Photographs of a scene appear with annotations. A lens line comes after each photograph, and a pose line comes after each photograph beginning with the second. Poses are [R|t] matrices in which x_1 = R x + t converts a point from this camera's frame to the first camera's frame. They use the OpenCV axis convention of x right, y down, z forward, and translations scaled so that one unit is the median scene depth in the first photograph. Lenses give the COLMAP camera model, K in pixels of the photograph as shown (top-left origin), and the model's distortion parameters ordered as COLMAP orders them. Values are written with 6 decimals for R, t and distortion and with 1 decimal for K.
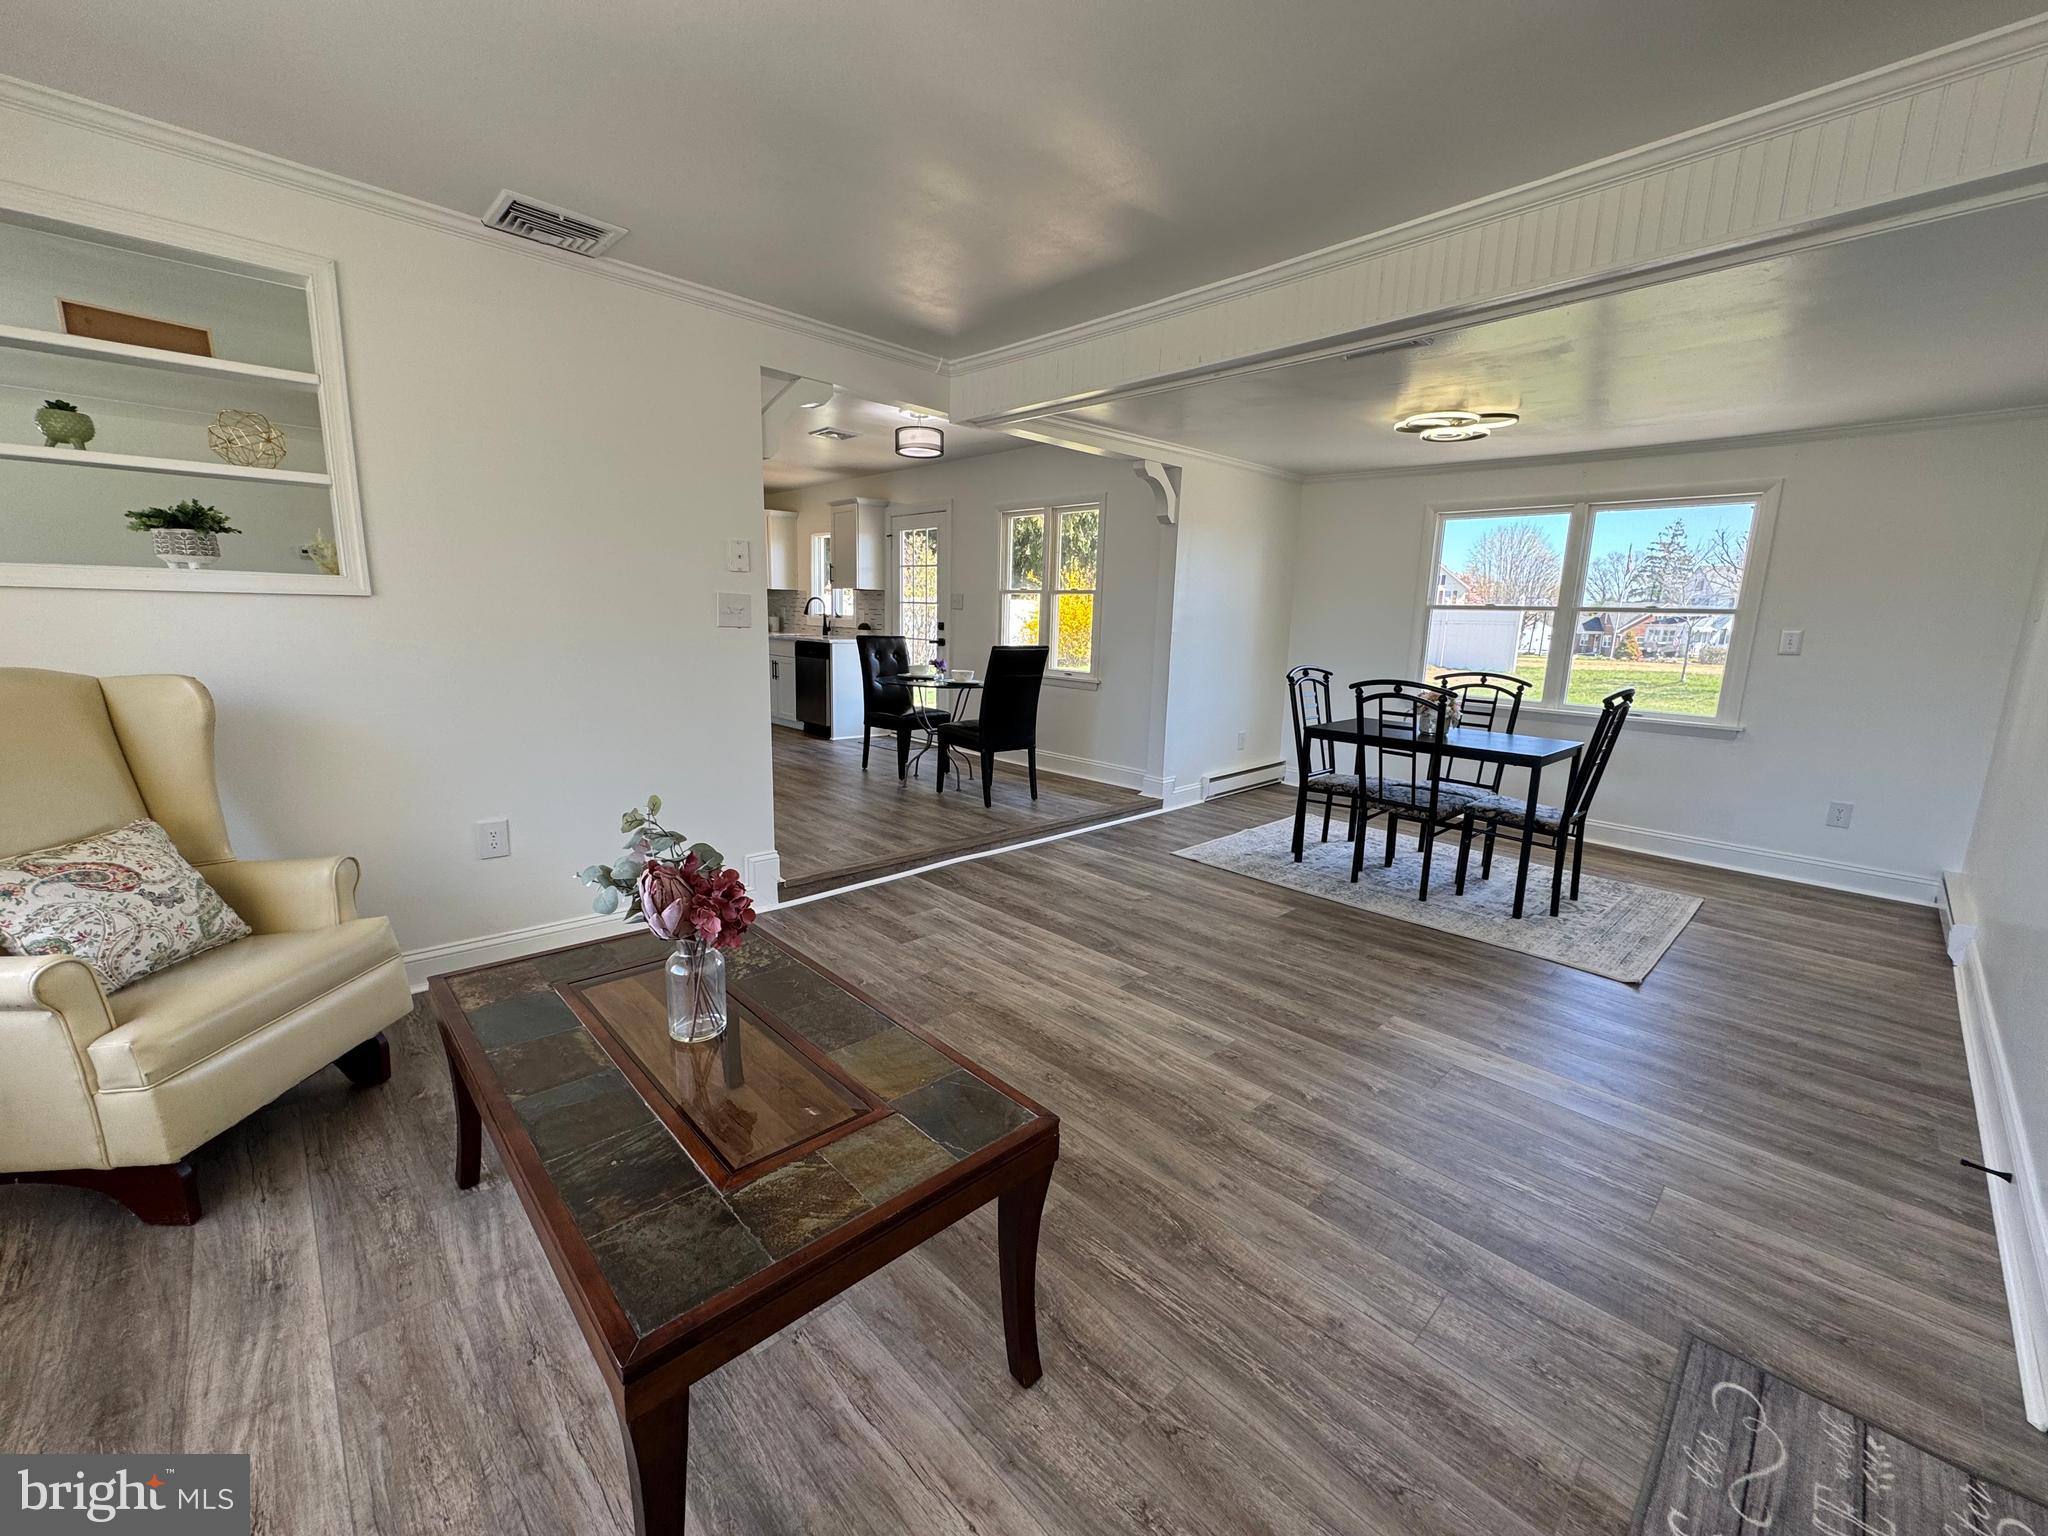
lens RADIAL K [[822.5, 0, 1024.0], [0, 822.5, 768.0], [0, 0, 1]] dist [-0.000418, 0.000092]
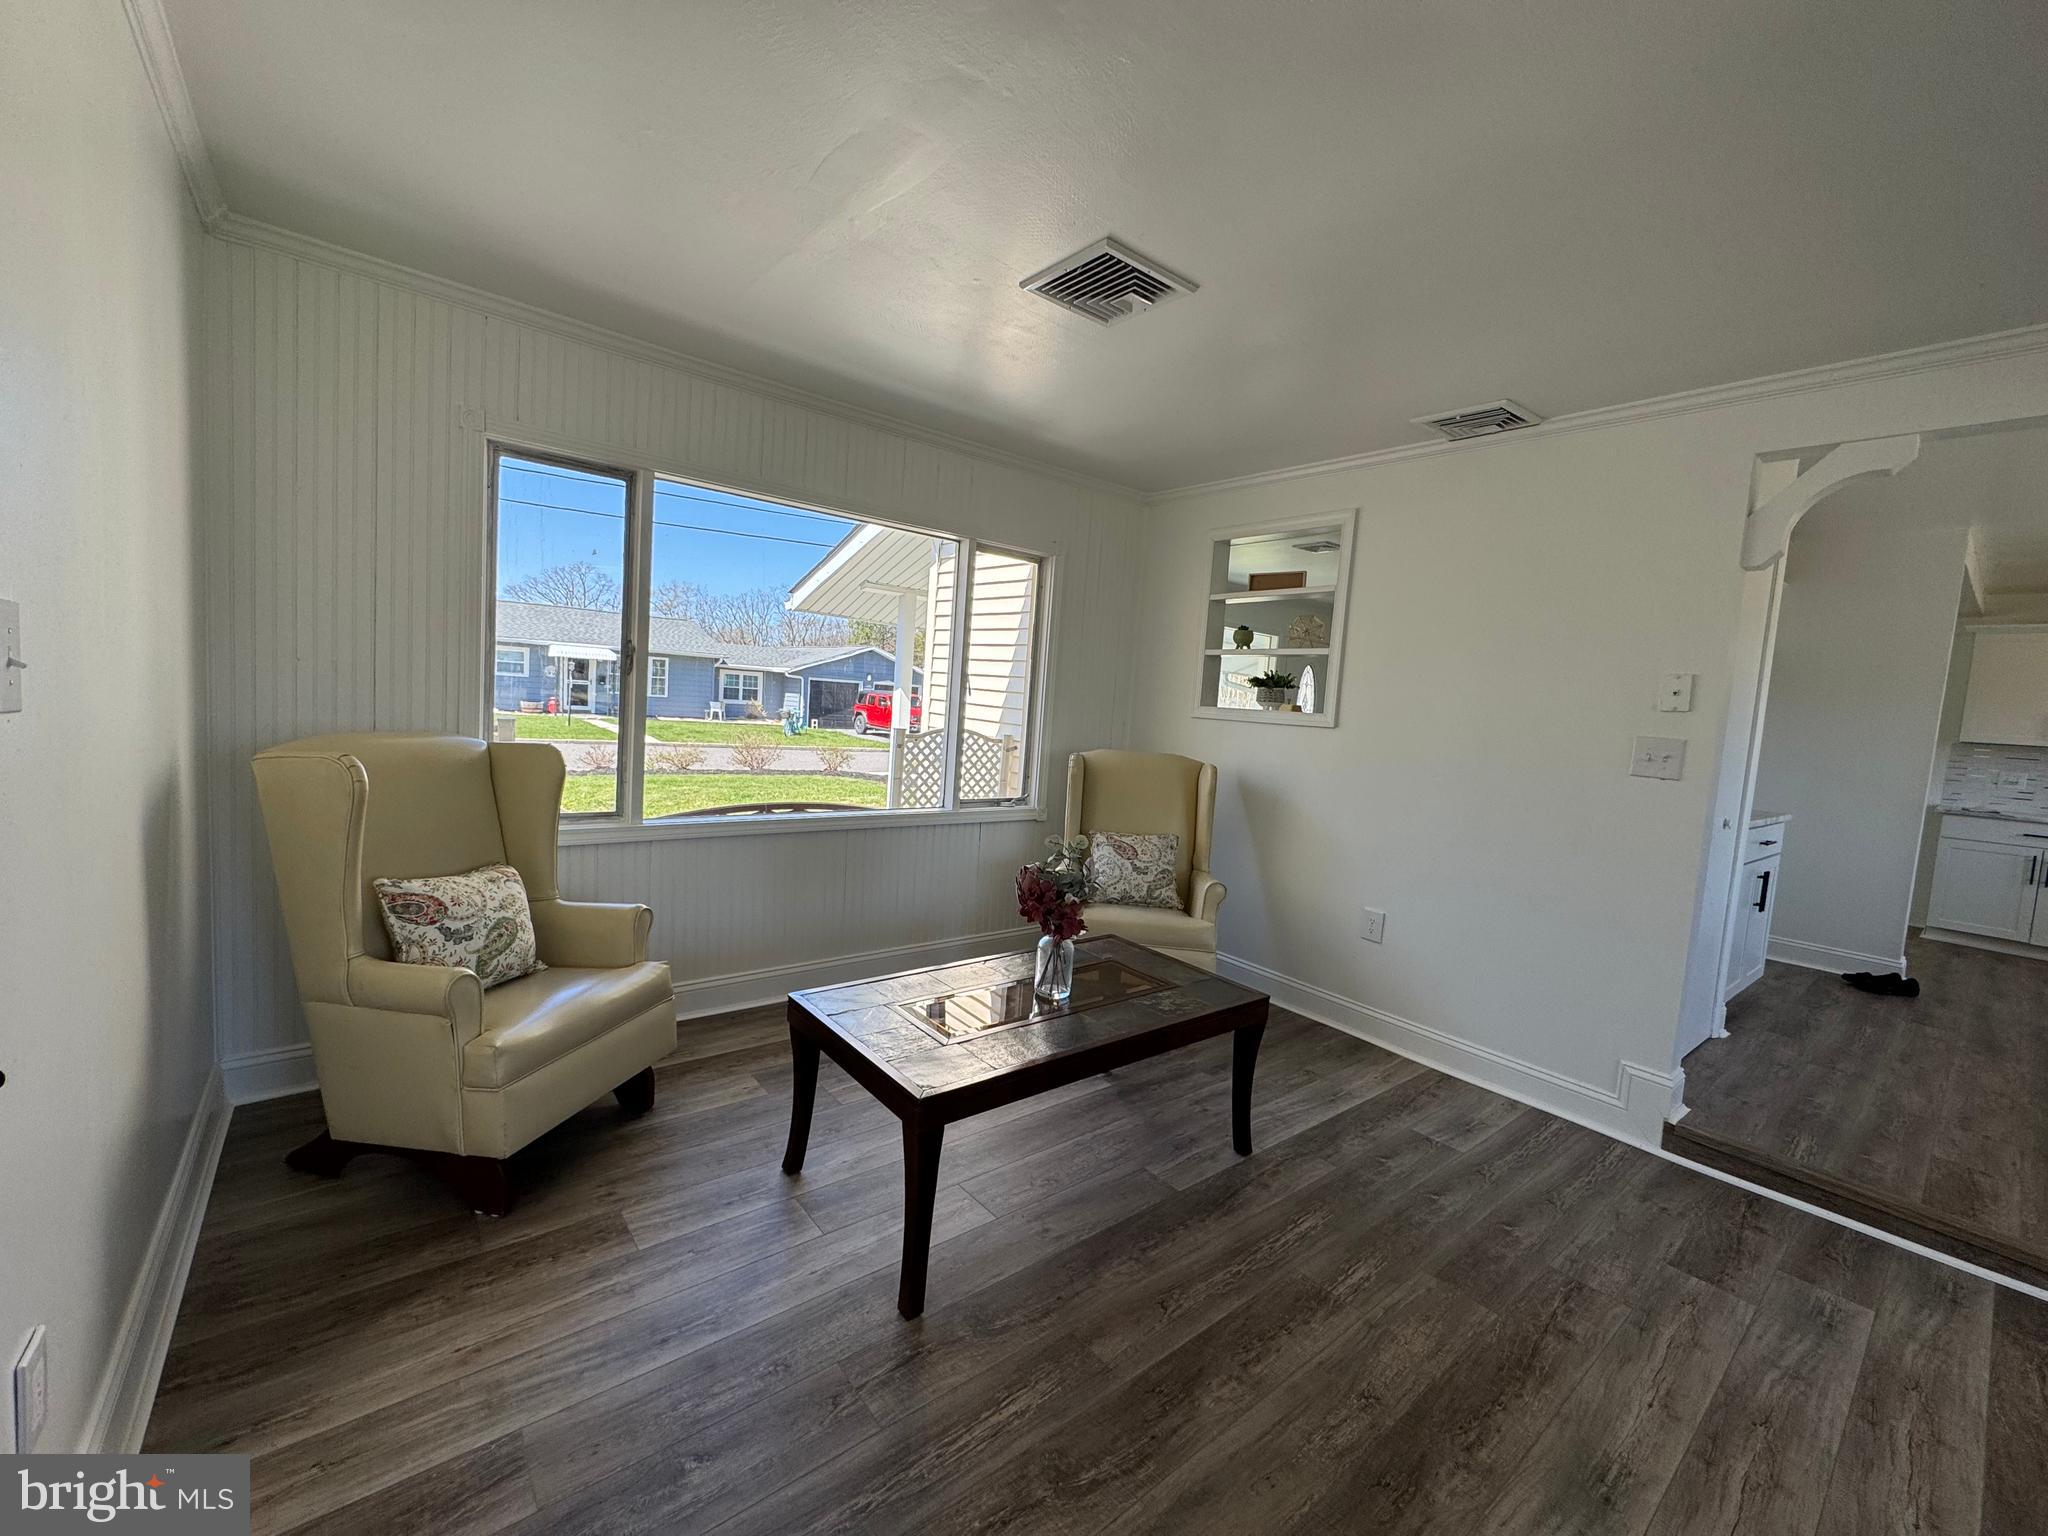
lens RADIAL K [[822.5, 0, 1024.0], [0, 822.5, 768.0], [0, 0, 1]] dist [-0.000418, 0.000092]
pose [[-0.083153, 0.049300, -0.995317, 0.313108], [-0.253212, 0.964951, 0.068950, -0.047966], [0.963830, 0.257760, -0.067755, 0.274895]]
